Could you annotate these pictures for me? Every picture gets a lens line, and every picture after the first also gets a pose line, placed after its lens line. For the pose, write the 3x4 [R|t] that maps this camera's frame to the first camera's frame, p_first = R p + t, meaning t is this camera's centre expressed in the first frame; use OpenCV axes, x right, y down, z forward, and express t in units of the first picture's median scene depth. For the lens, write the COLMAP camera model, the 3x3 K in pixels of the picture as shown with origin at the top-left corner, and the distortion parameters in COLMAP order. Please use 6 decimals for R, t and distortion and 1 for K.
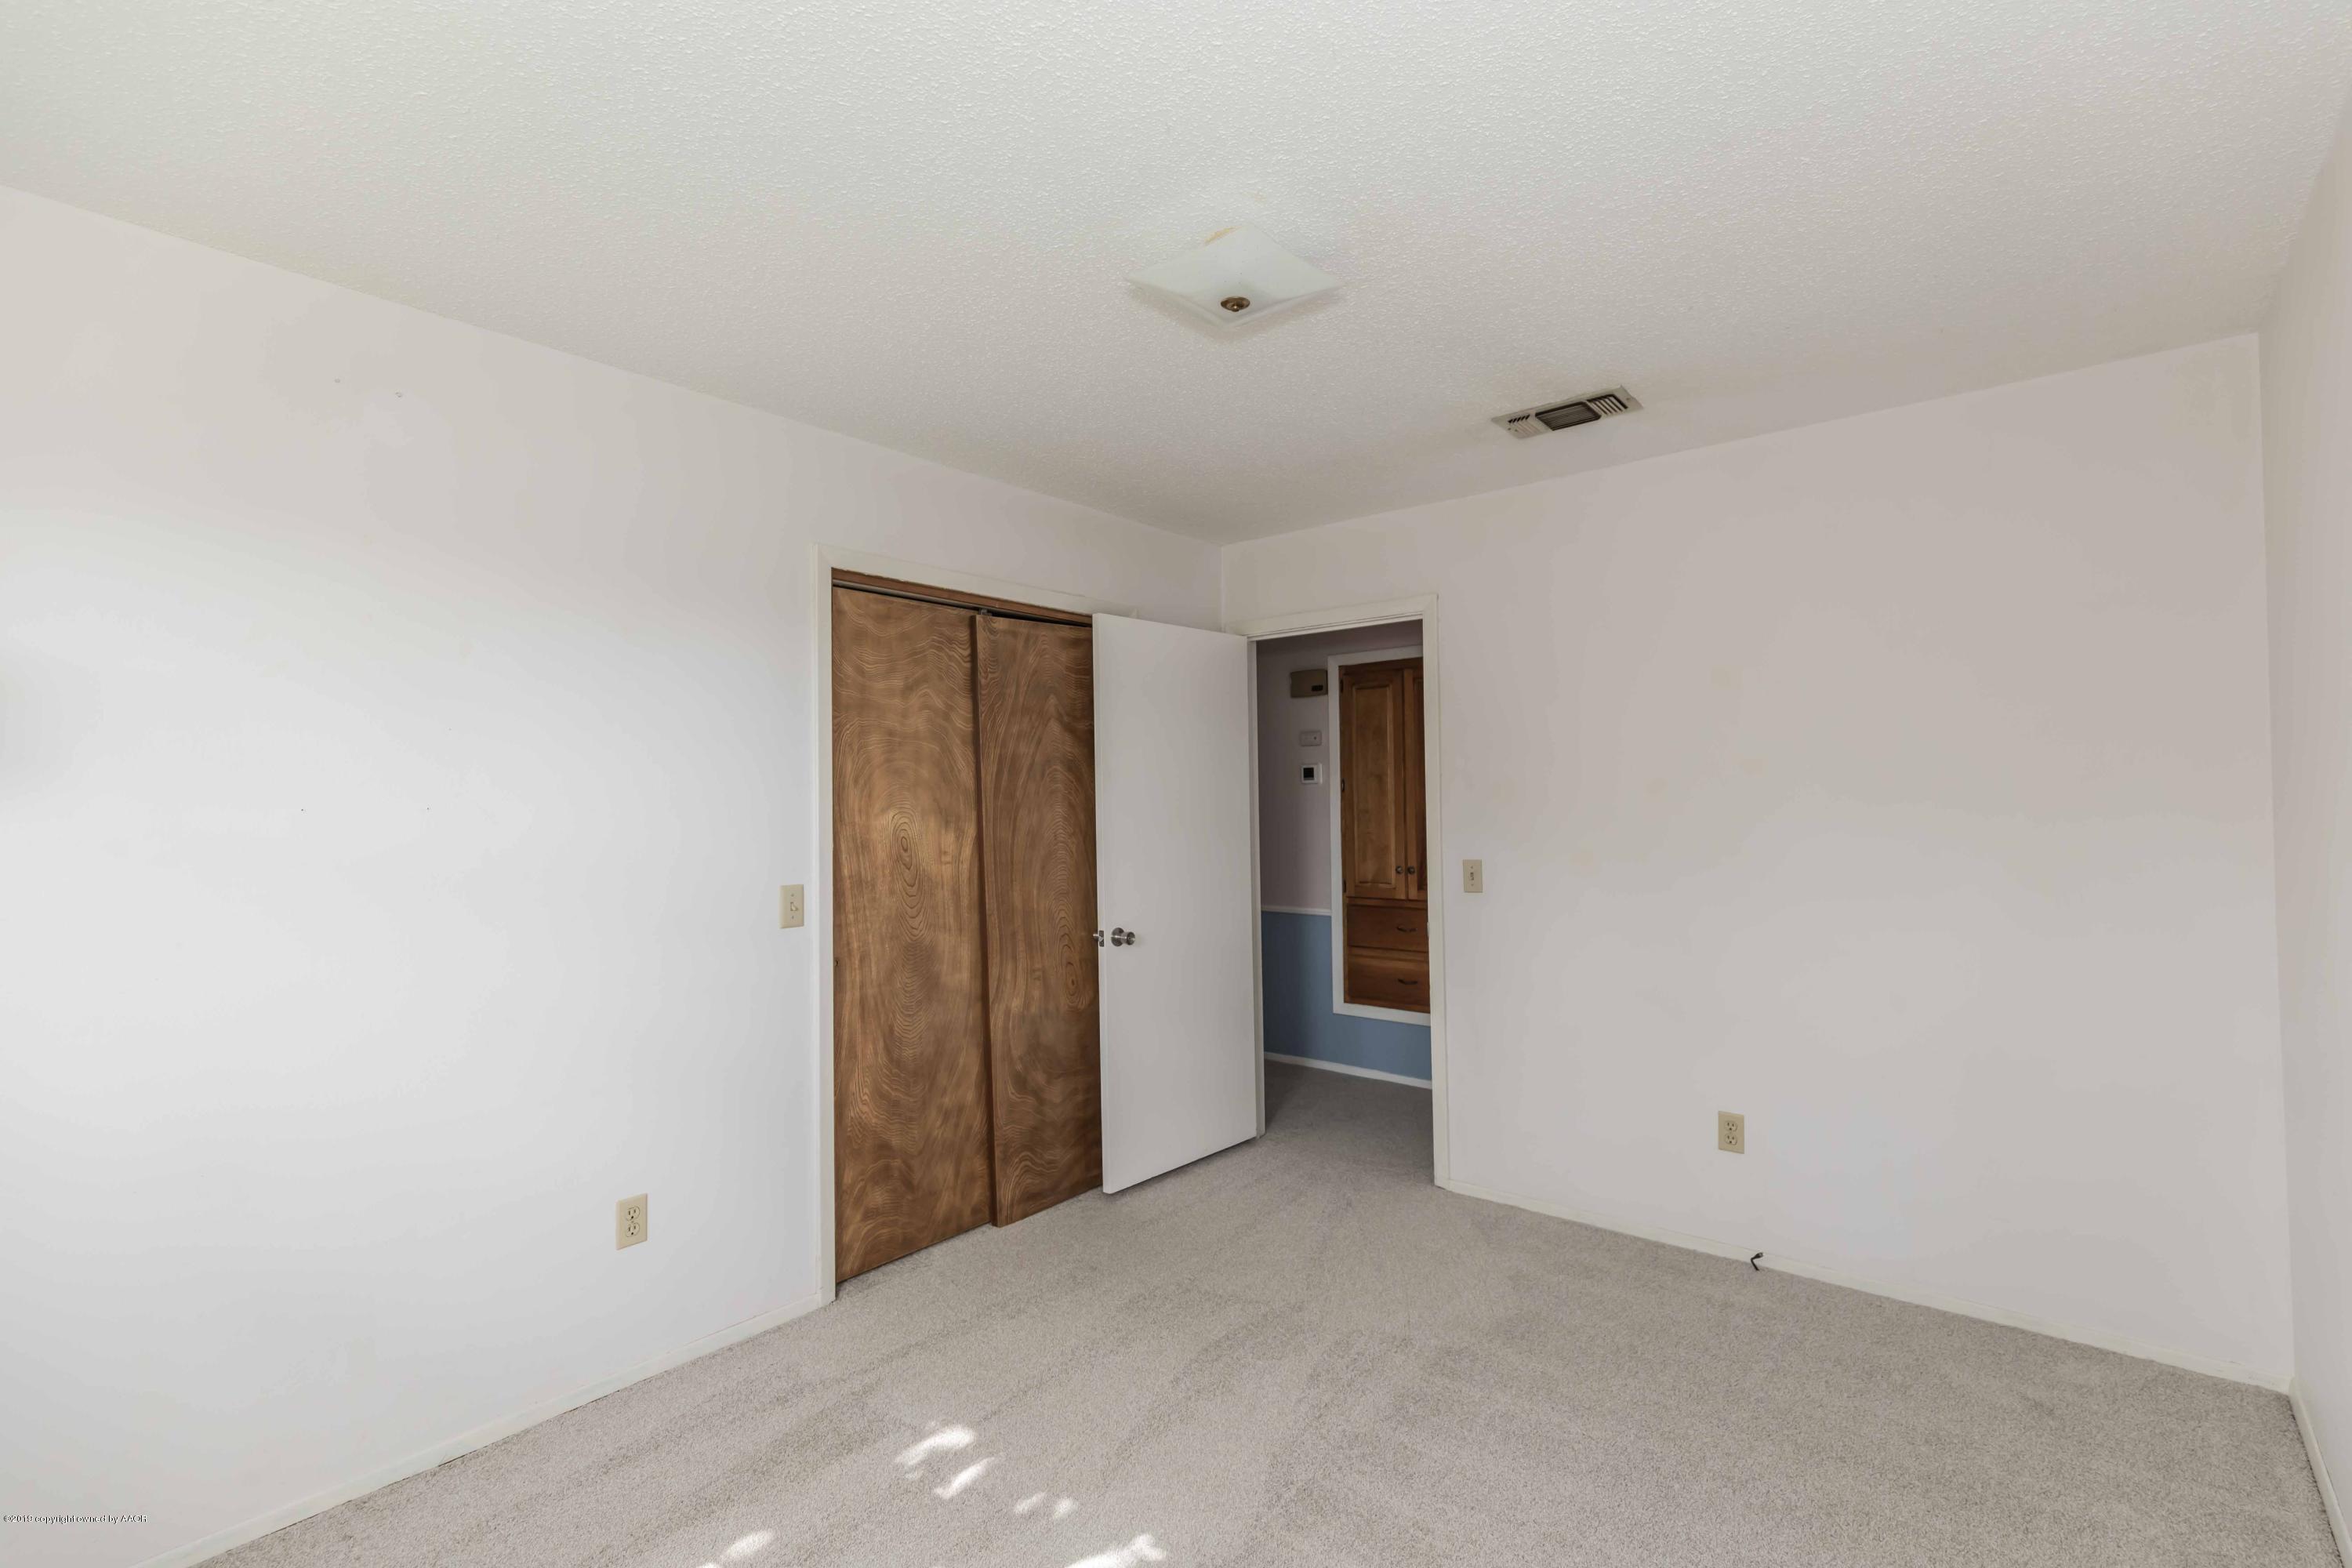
lens RADIAL K [[1067.5, 0, 1190.7], [0, 1067.5, 780.7], [0, 0, 1]] dist [0.010282, -0.001905]
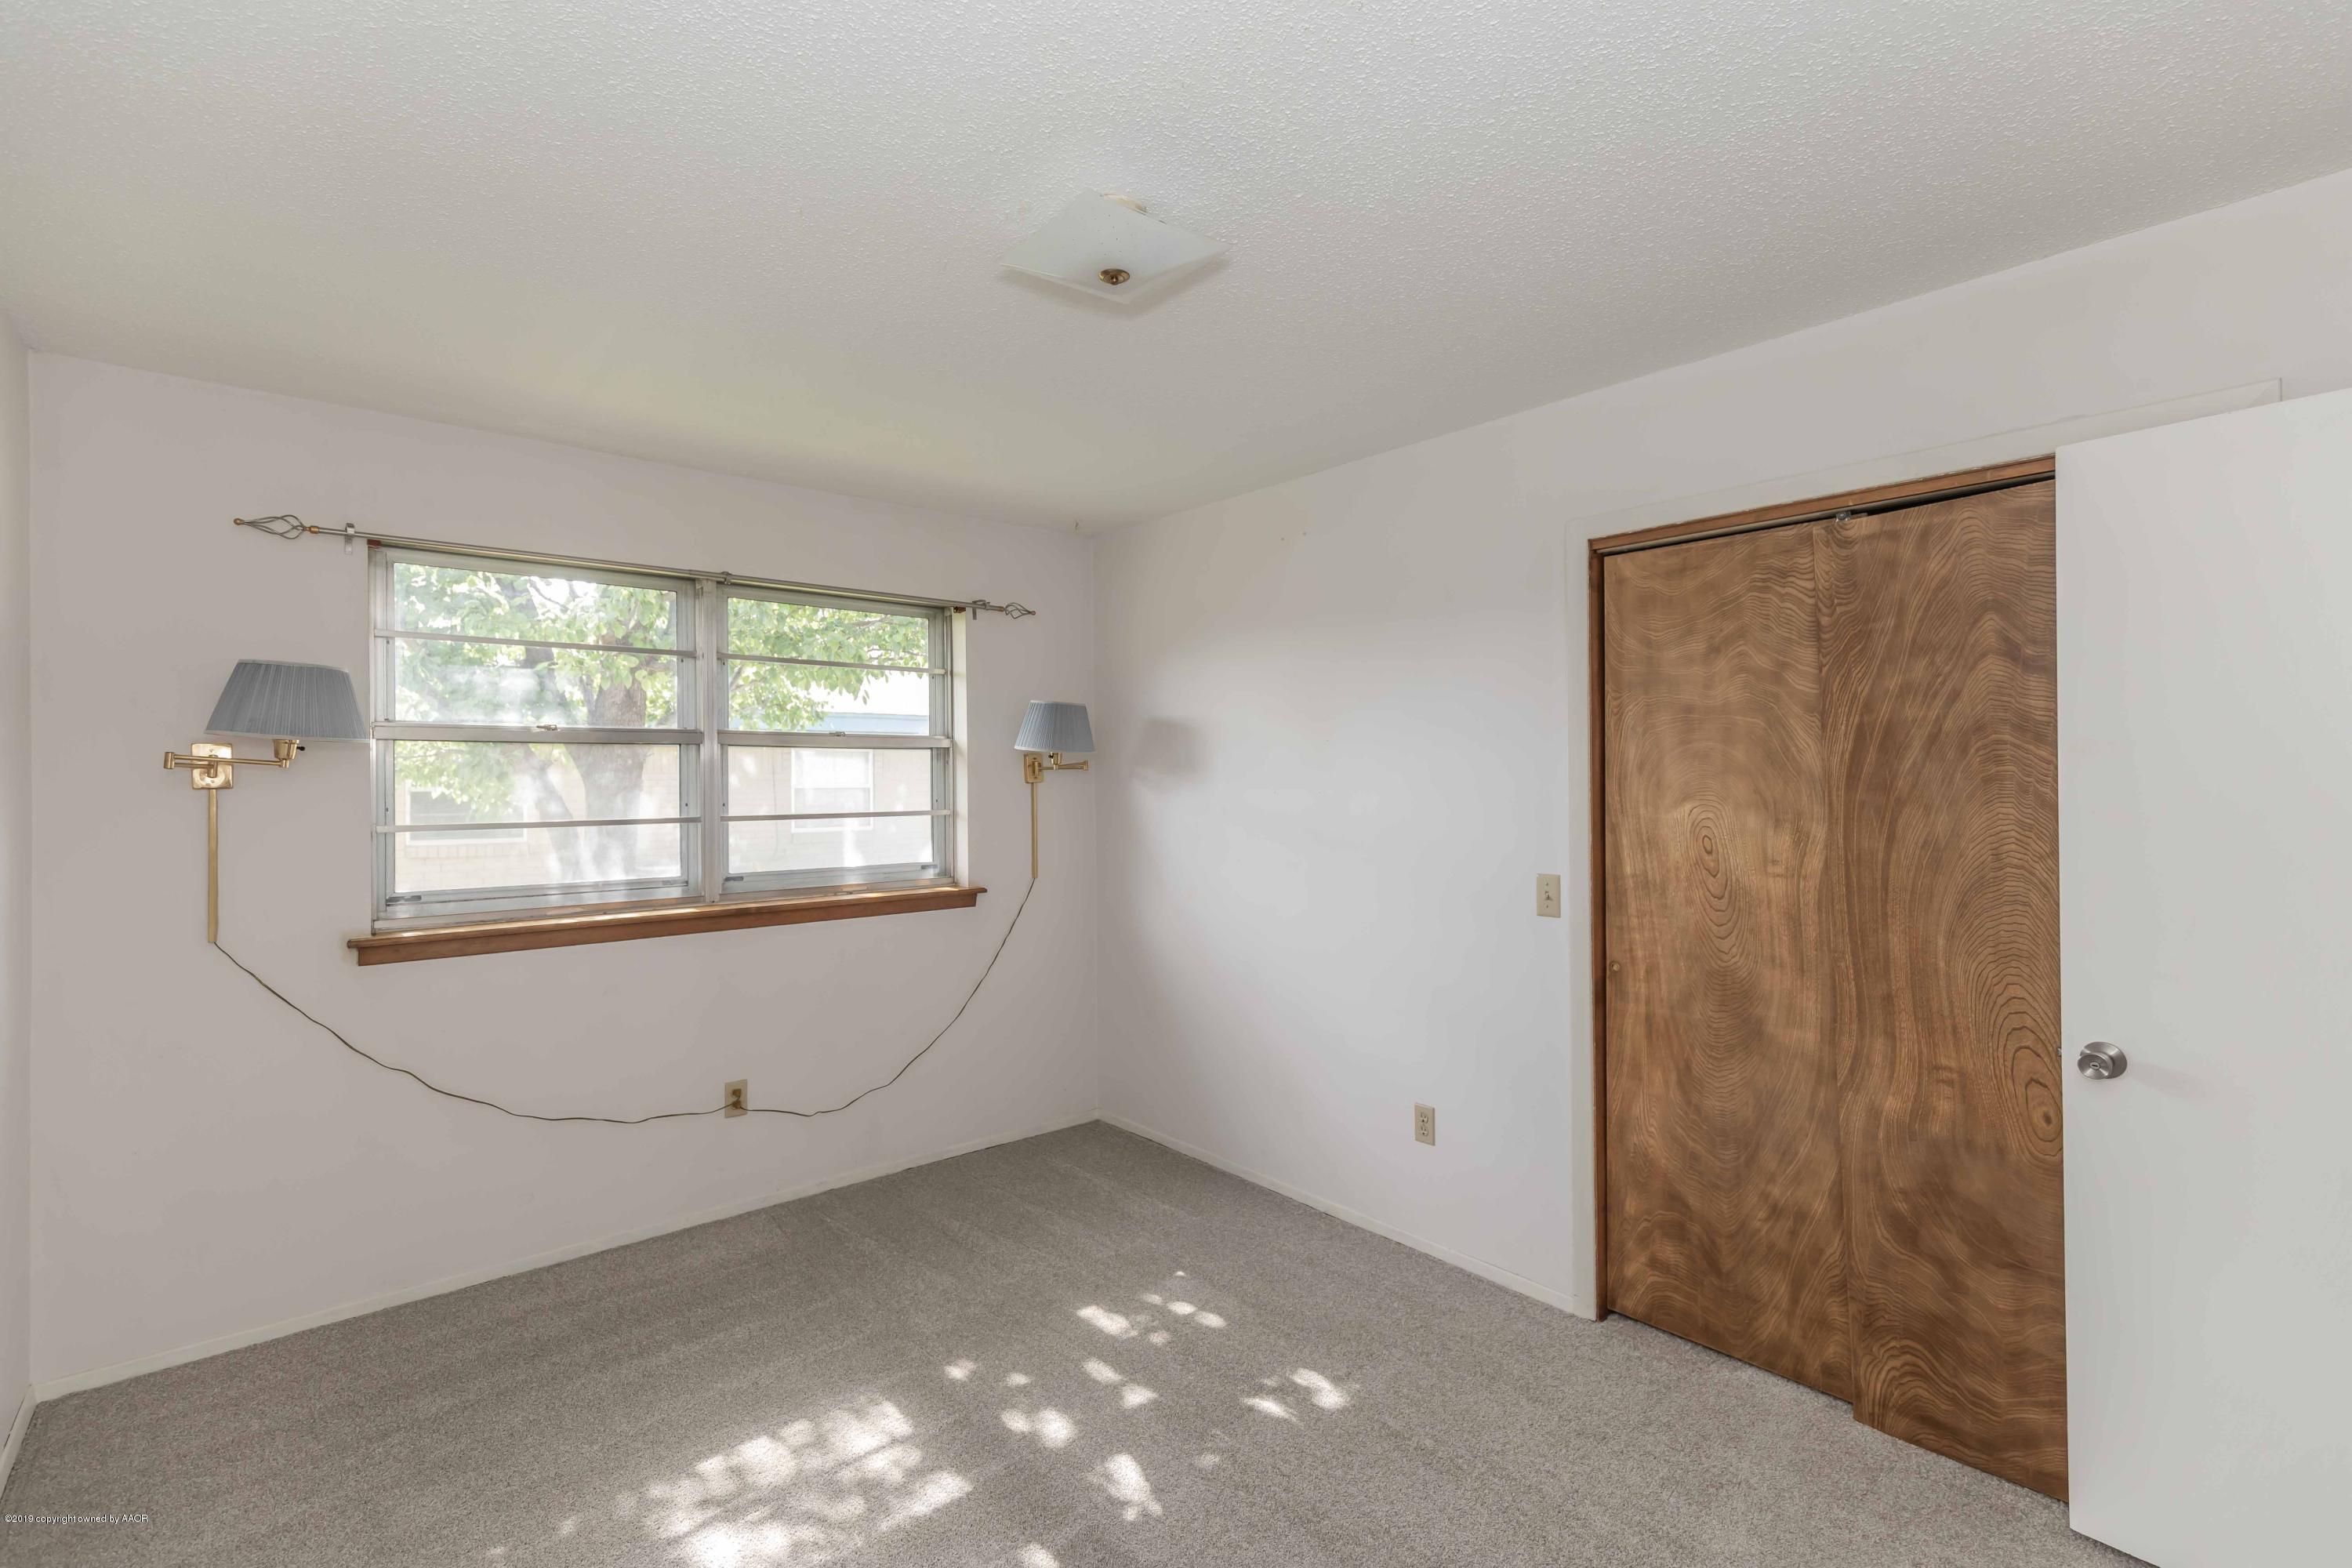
lens RADIAL K [[1067.5, 0, 1190.7], [0, 1067.5, 780.7], [0, 0, 1]] dist [0.010282, -0.001905]
pose [[-0.167715, 0.010808, -0.985776, 0.578688], [0.027219, 0.999609, 0.006329, -0.004821], [0.985460, -0.025771, -0.167943, 0.729783]]
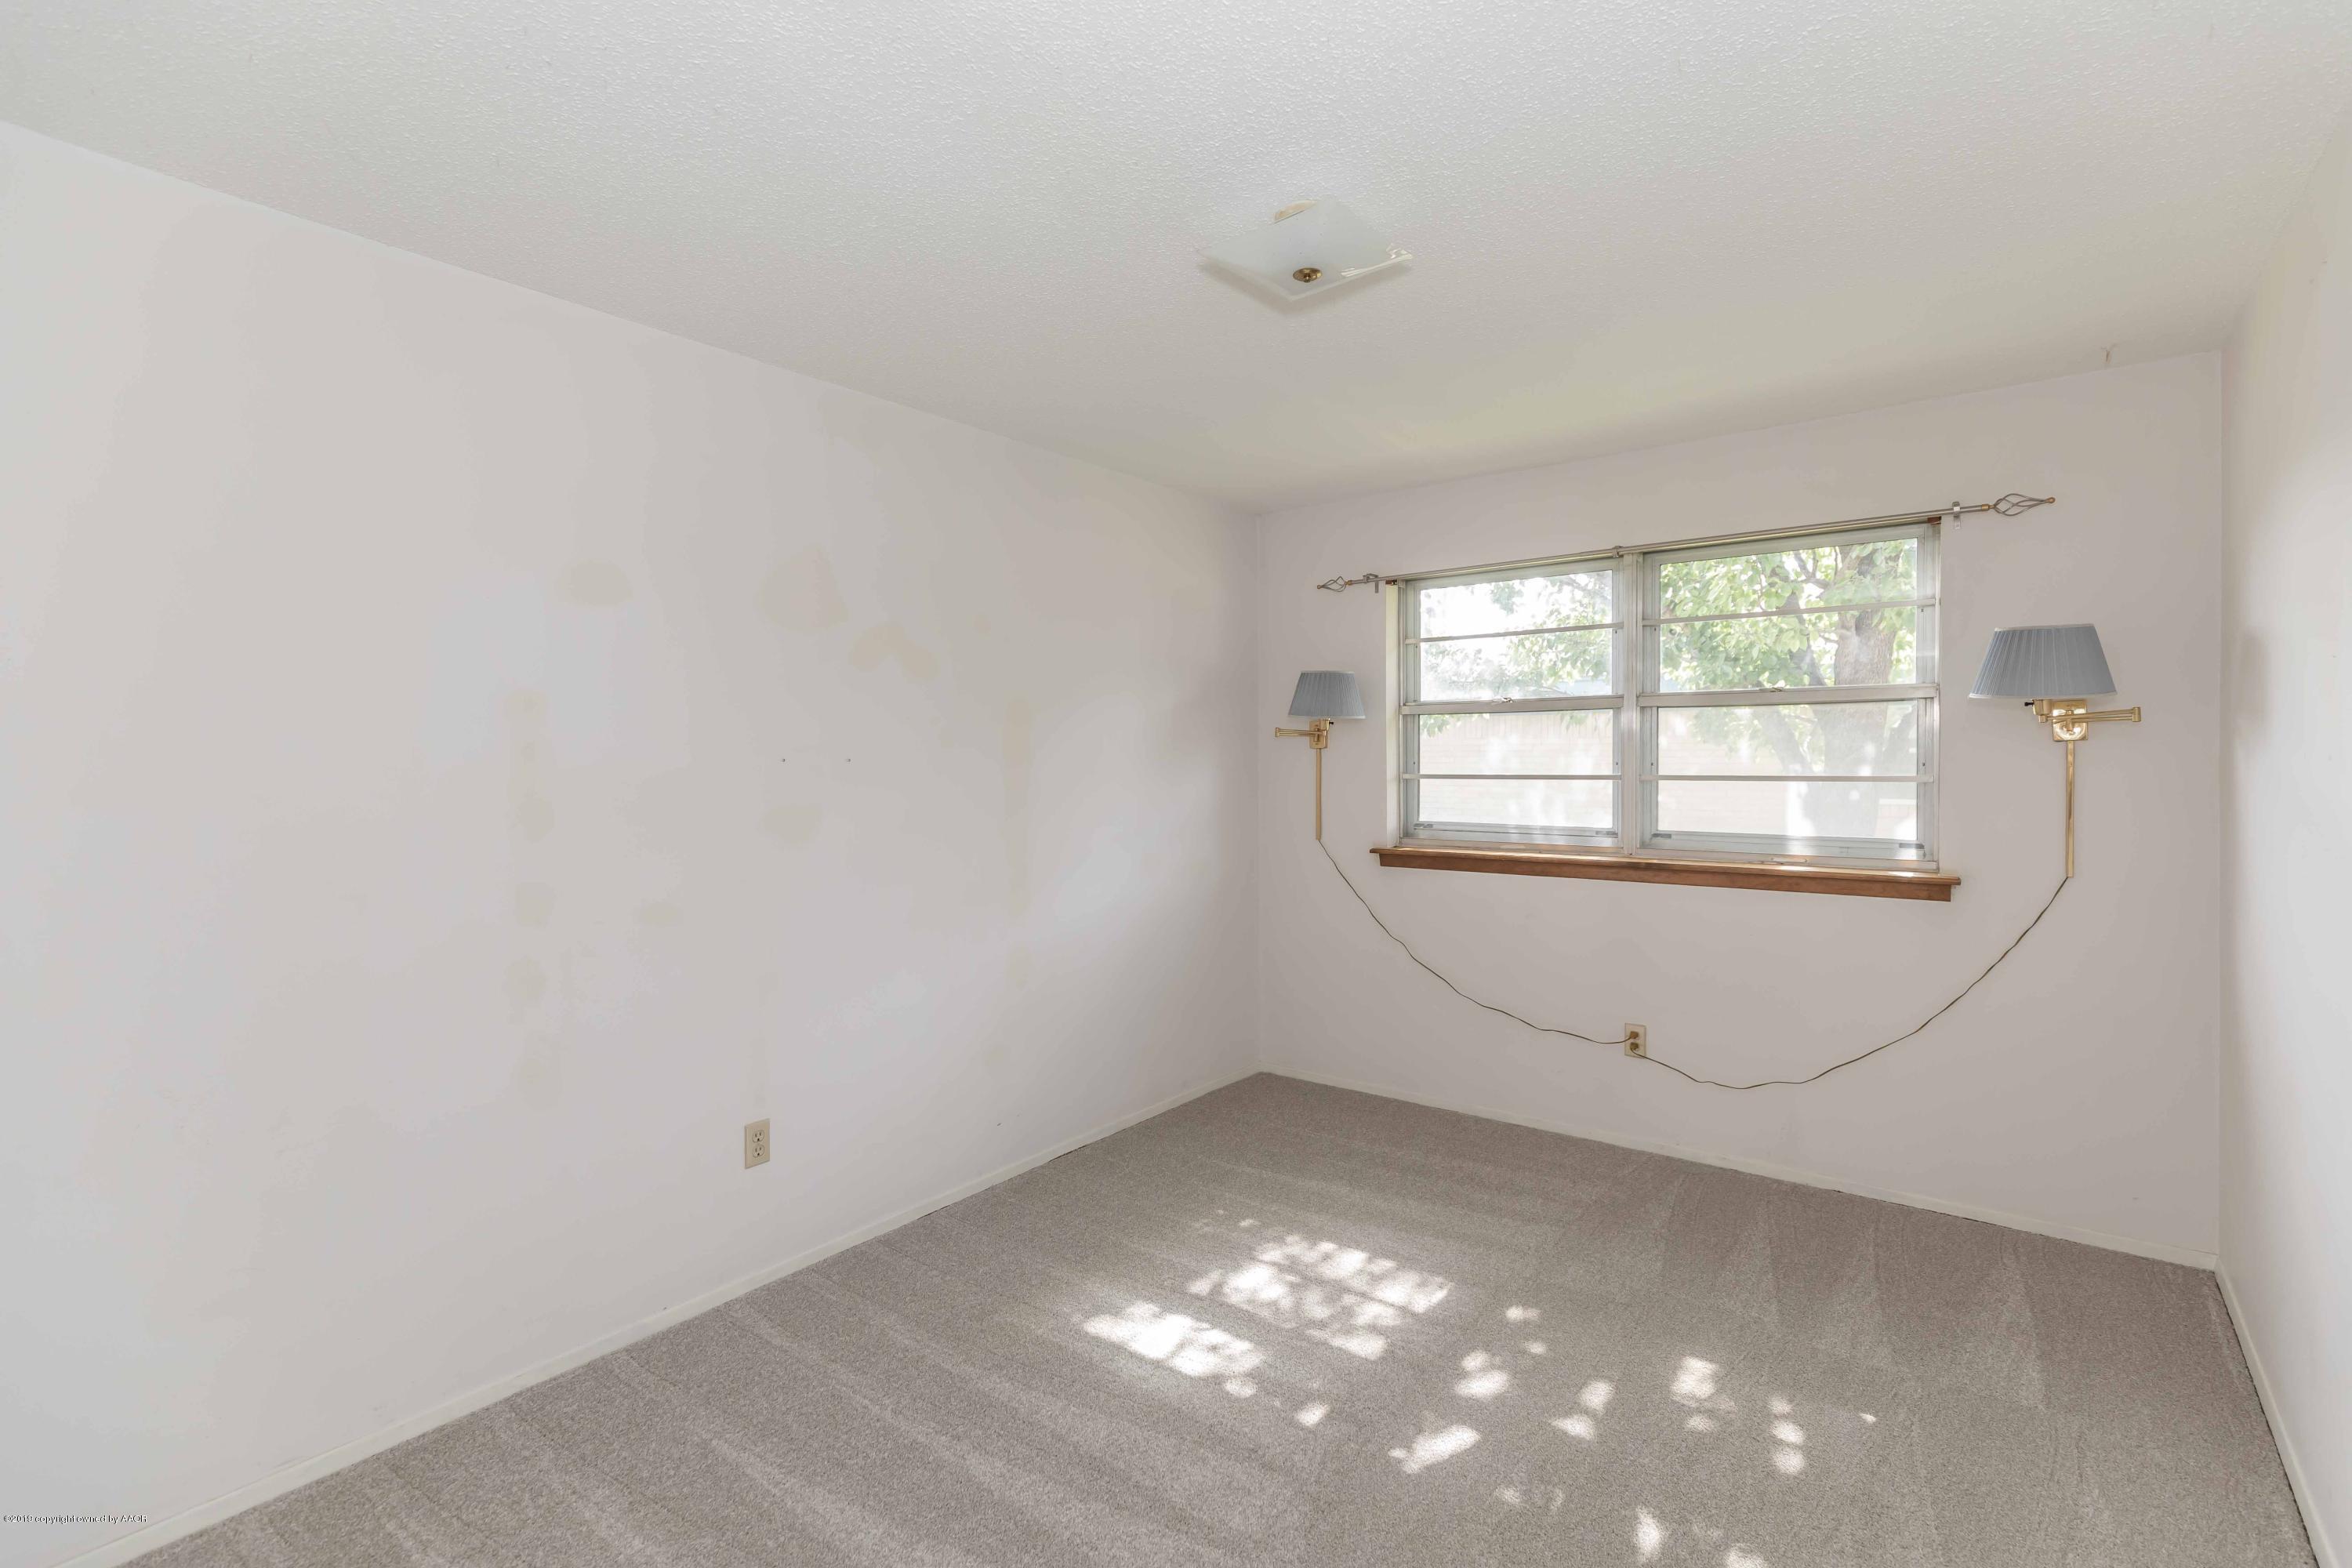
lens RADIAL K [[1077.3, 0, 1175.6], [0, 1077.3, 759.5], [0, 0, 1]] dist [0.001447, -0.000113]
pose [[-0.999597, 0.016391, -0.023184, 0.119692], [0.016733, 0.999753, -0.014611, 0.017127], [0.022938, -0.014993, -0.999624, 1.221648]]
